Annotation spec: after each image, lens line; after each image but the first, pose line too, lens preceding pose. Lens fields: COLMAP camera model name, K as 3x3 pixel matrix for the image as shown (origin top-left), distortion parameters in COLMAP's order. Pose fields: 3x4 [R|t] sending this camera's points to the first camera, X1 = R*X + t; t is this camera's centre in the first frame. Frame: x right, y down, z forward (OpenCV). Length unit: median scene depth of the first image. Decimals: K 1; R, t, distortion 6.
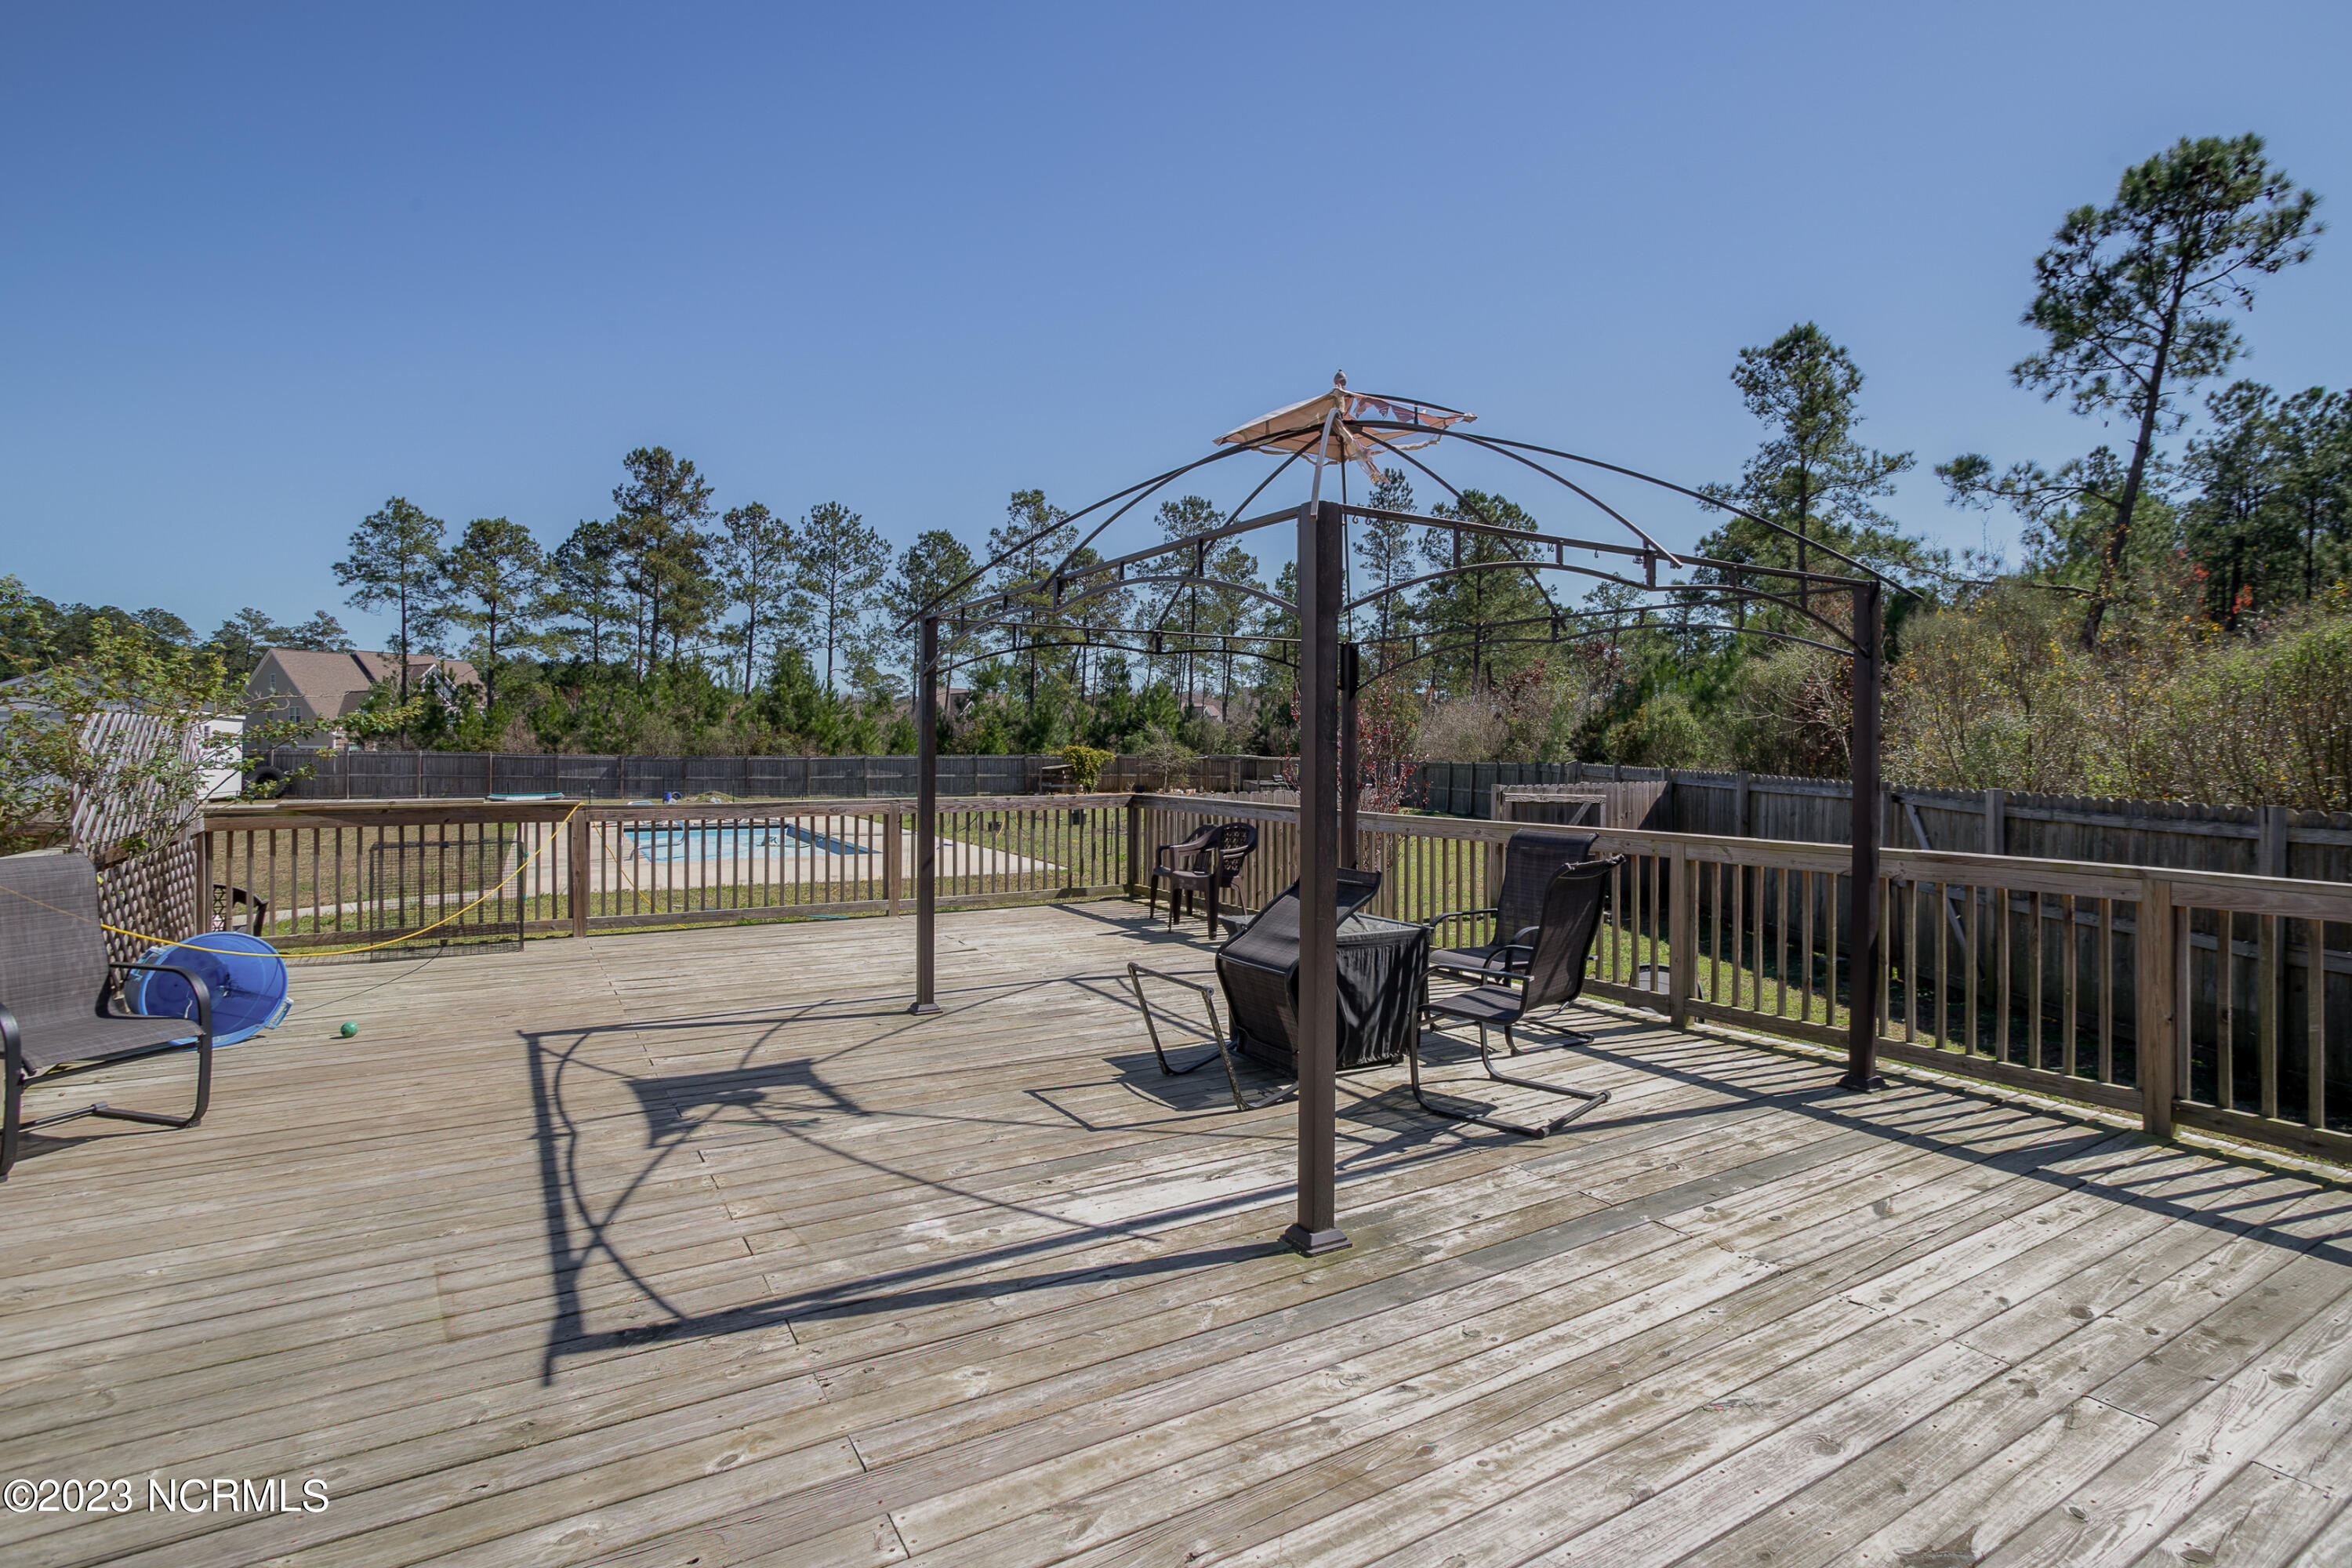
lens RADIAL K [[1184.5, 0, 1197.2], [0, 1184.5, 713.3], [0, 0, 1]] dist [-0.081401, 0.060502]
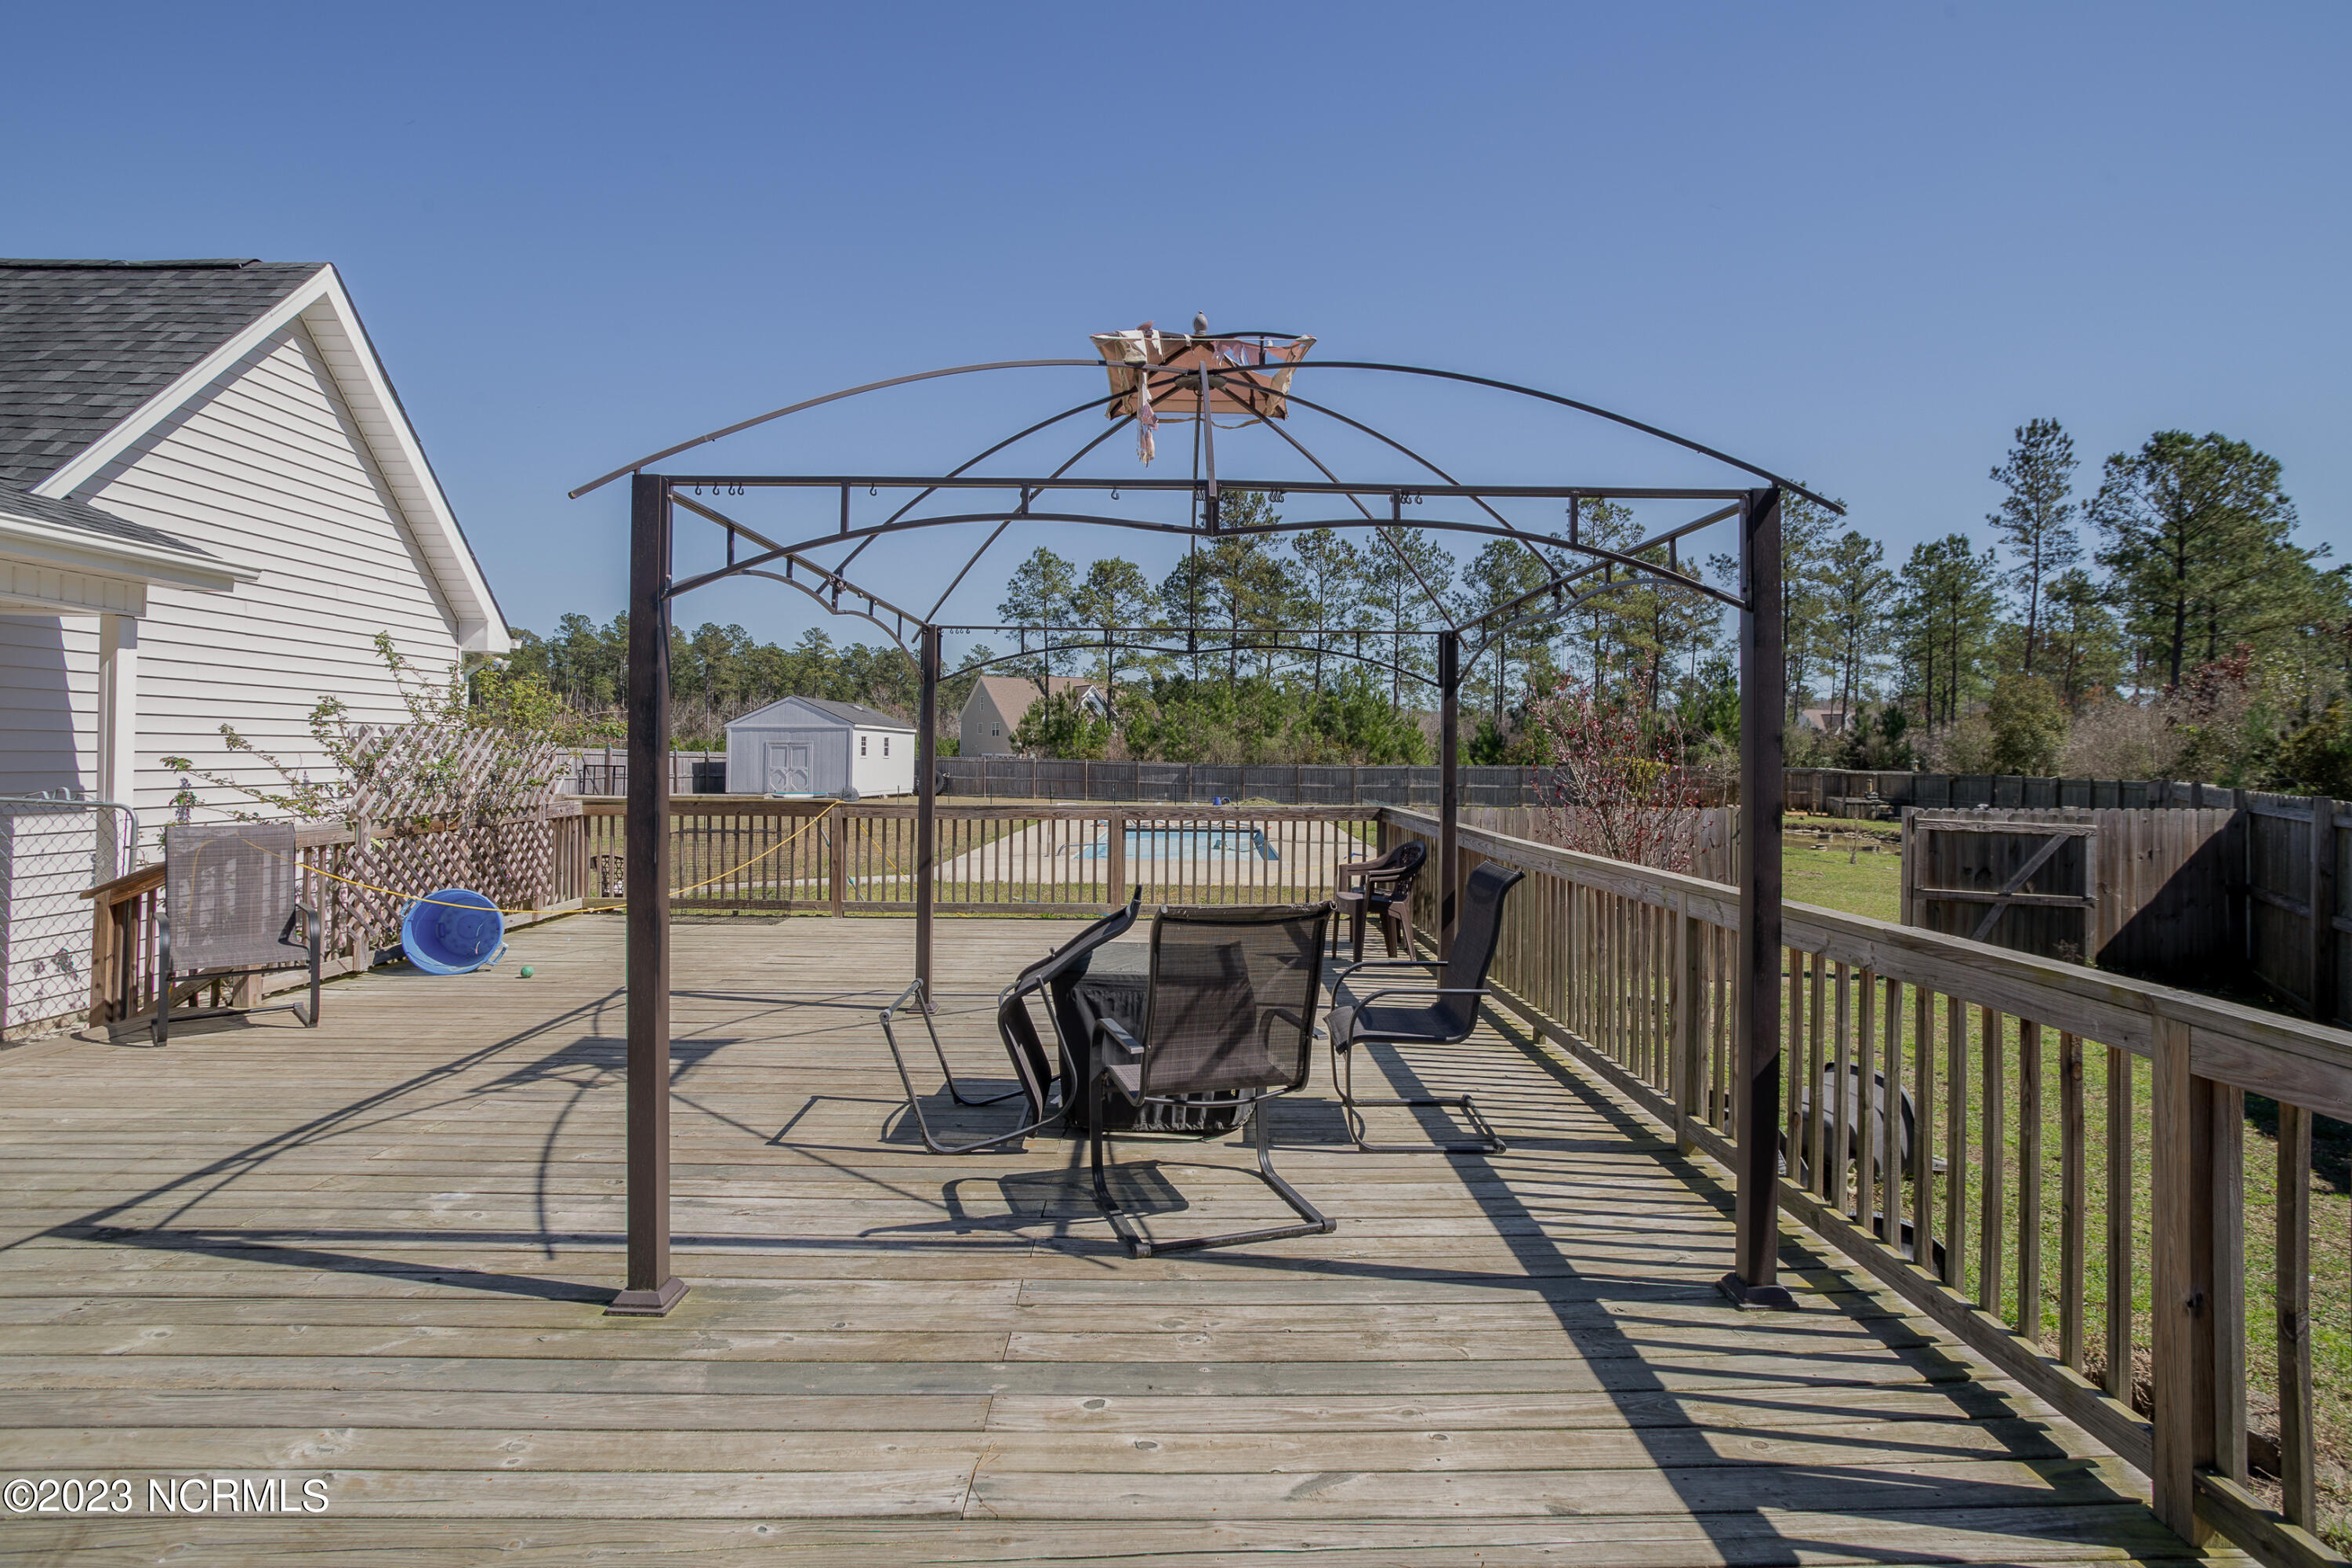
lens RADIAL K [[1172.0, 0, 1198.3], [0, 1172.0, 732.3], [0, 0, 1]] dist [-0.074219, 0.038861]
pose [[0.867157, -0.004280, -0.498016, 0.052821], [0.007683, 0.999959, 0.004783, 0.000933], [0.497975, -0.007974, 0.867155, 0.026607]]
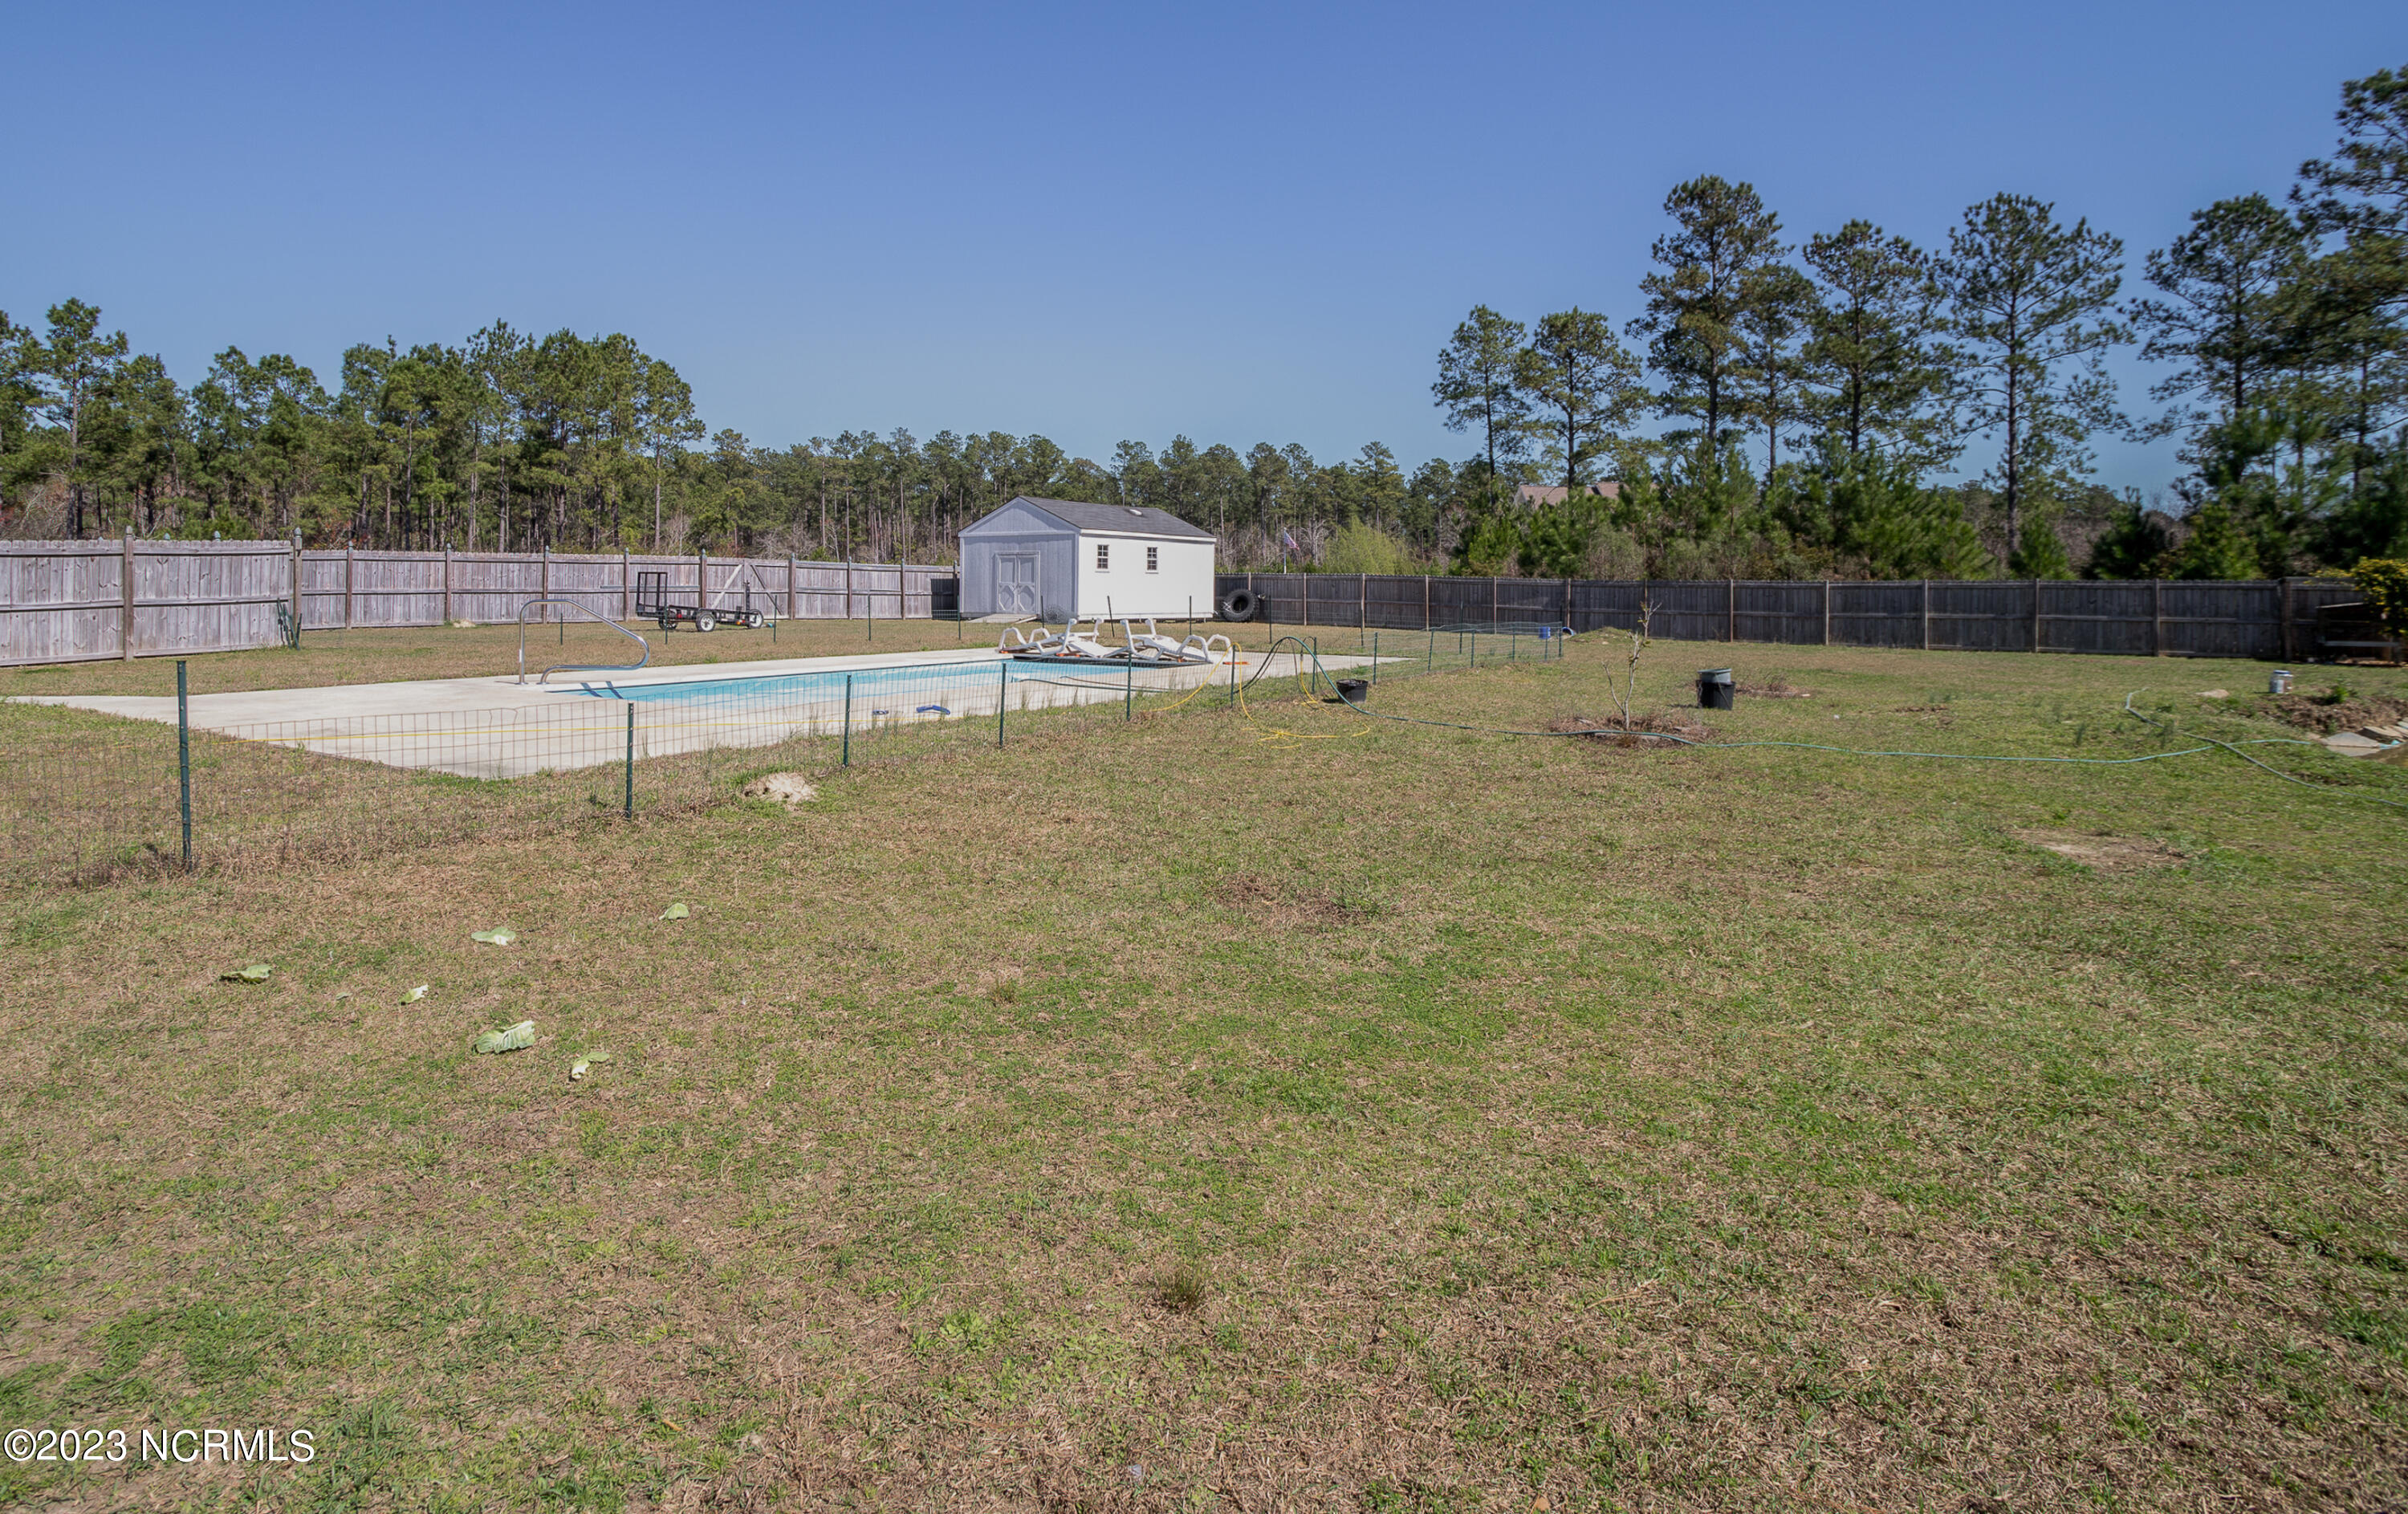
lens RADIAL K [[1305.9, 0, 1117.1], [0, 1305.9, 553.5], [0, 0, 1]] dist [-0.059871, 0.035379]
pose [[0.451147, -0.018353, -0.892261, 0.100617], [0.018693, 0.999764, -0.011113, 0.017539], [0.892254, -0.011665, 0.451383, 0.270695]]
